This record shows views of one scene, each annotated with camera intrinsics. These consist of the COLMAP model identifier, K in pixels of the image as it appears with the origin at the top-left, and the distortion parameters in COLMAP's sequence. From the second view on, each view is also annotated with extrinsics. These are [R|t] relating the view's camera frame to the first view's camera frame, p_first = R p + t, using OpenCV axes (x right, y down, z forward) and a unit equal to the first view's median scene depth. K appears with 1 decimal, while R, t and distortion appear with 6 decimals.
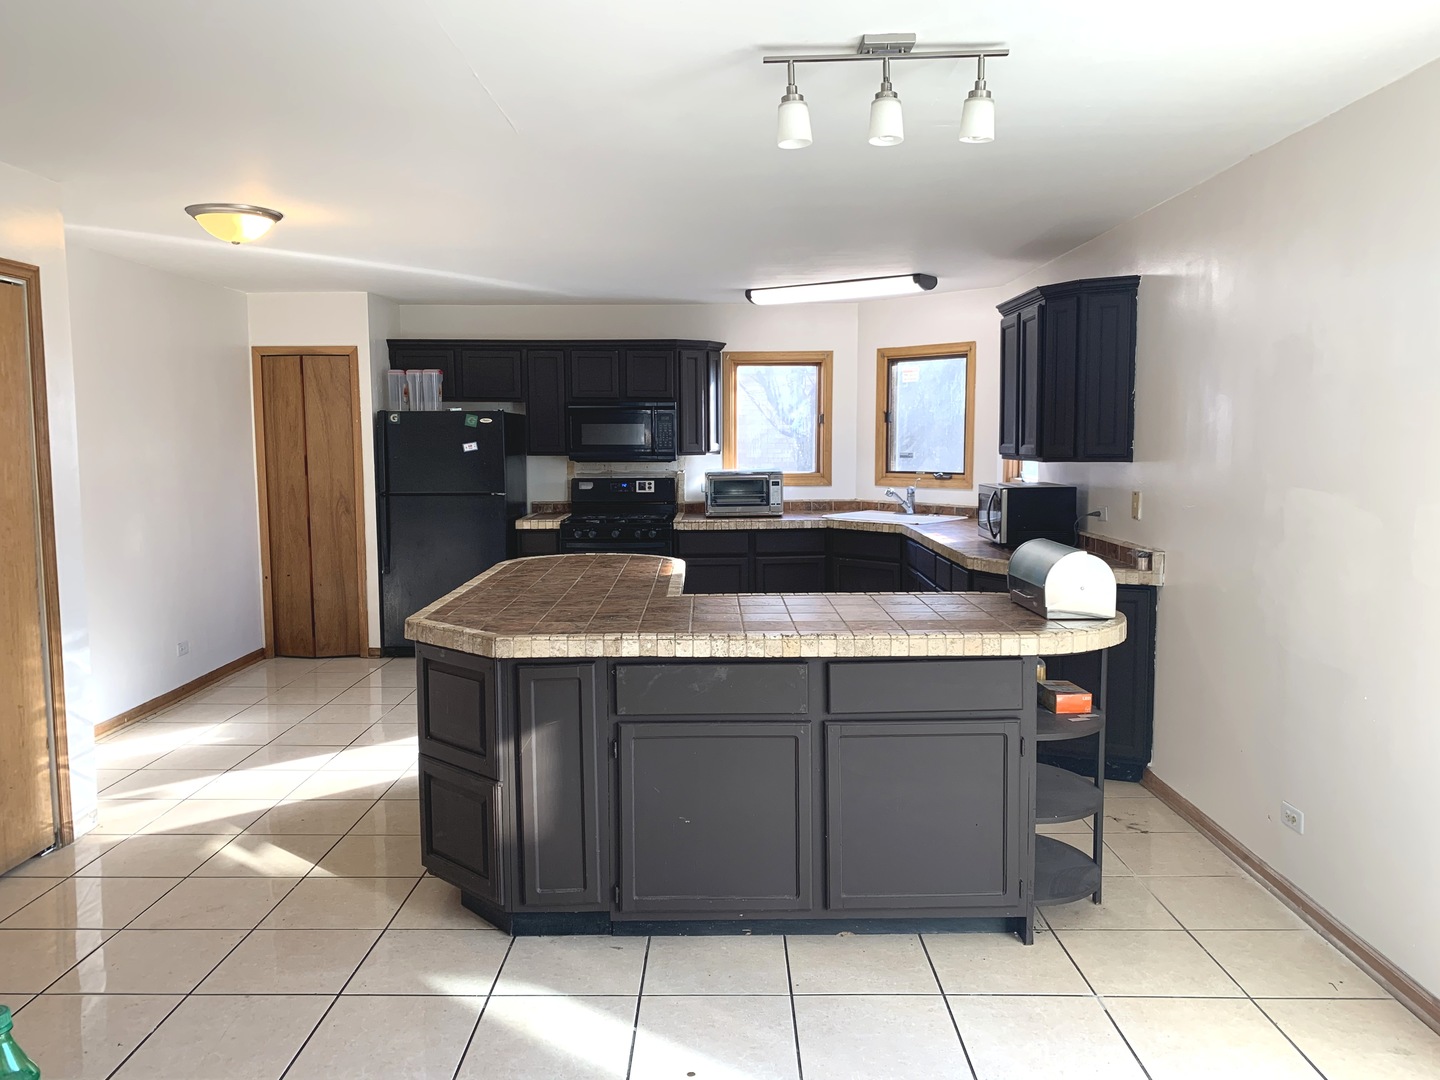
lens RADIAL K [[1078.9, 0, 709.2], [0, 1078.9, 540.8], [0, 0, 1]] dist [0.173673, -0.515205]
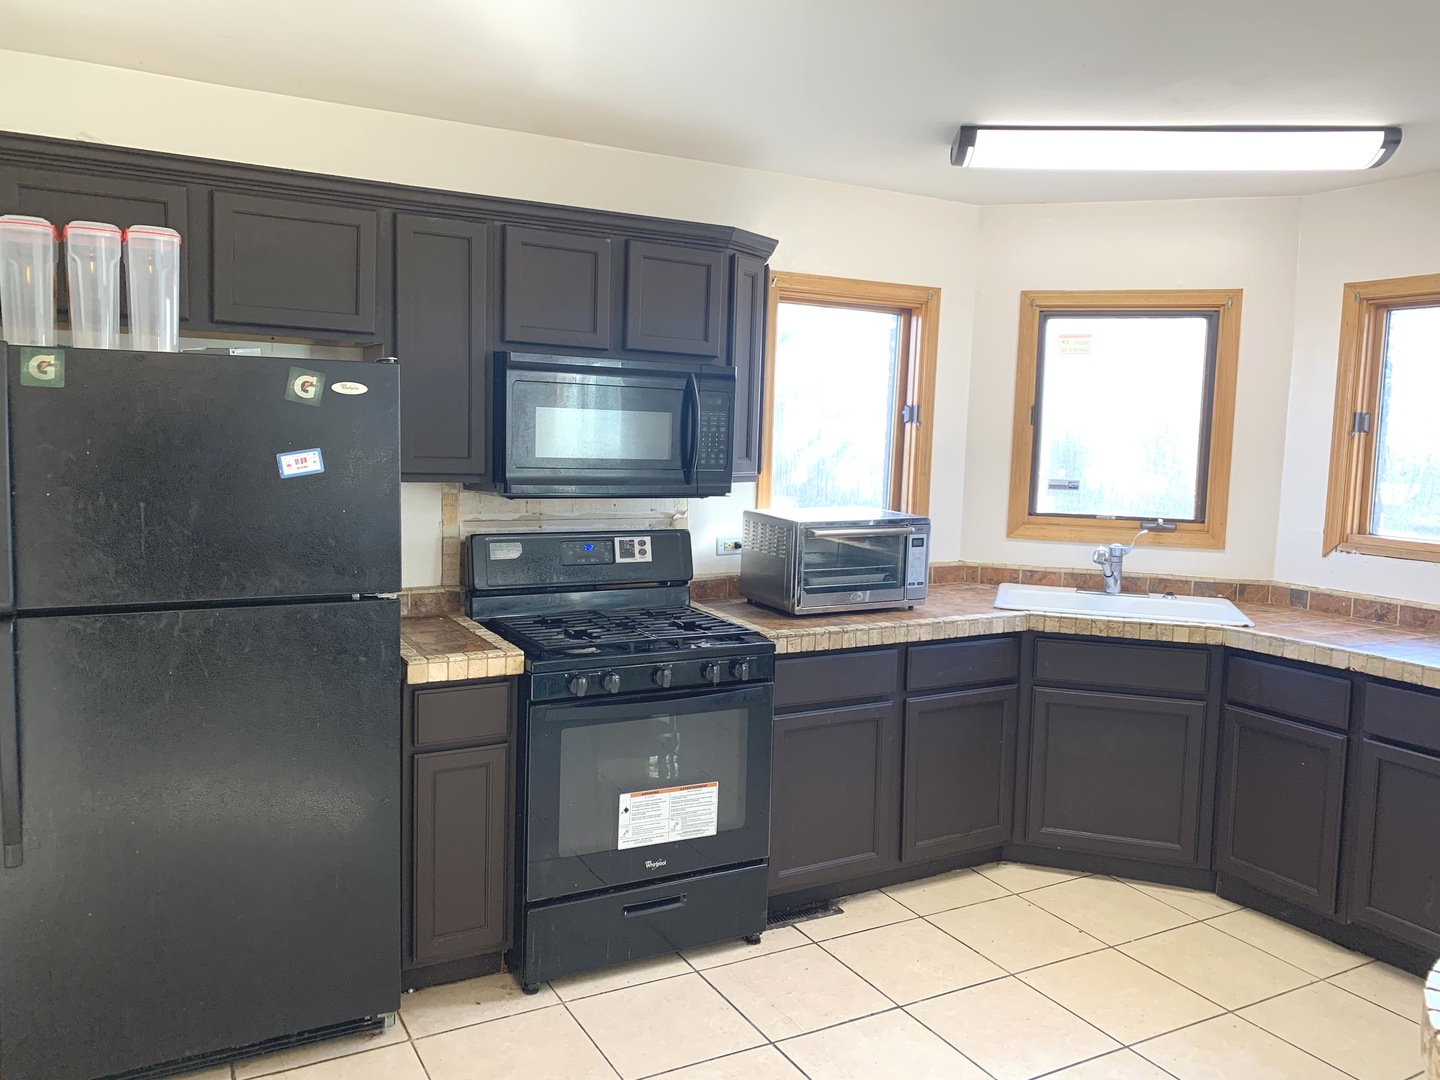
lens RADIAL K [[1115.6, 0, 720.0], [0, 1115.6, 540.0], [0, 0, 1]] dist [0.087766, -0.183020]
pose [[0.867999, -0.019583, 0.496180, -0.262826], [0.016129, 0.999807, 0.011243, -0.059580], [-0.496305, -0.001755, 0.868147, 0.583964]]
